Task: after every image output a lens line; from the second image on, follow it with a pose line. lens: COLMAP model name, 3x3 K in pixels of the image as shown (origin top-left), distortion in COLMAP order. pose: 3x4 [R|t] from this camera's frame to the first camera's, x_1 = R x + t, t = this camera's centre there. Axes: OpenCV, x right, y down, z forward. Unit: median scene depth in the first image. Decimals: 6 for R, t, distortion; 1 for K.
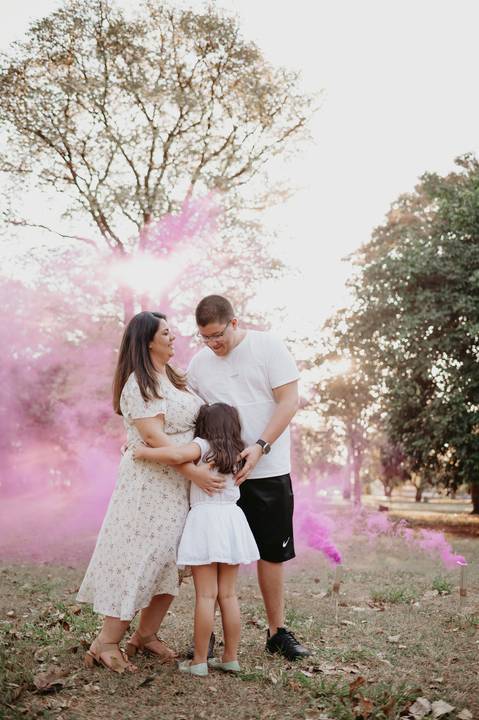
lens RADIAL K [[712.7, 0, 243.7], [0, 712.7, 357.0], [0, 0, 1]] dist [-0.106753, 0.111302]
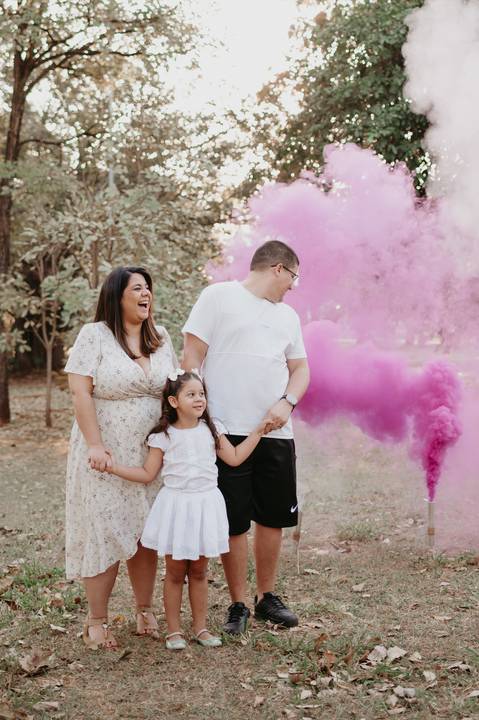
lens RADIAL K [[1147.1, 0, 296.5], [0, 1147.1, 251.0], [0, 0, 1]] dist [-0.108678, 0.092842]
pose [[0.988632, -0.051033, 0.141430, -0.081721], [0.034381, 0.992445, 0.117776, -0.294949], [-0.146372, -0.111574, 0.982917, -0.572724]]
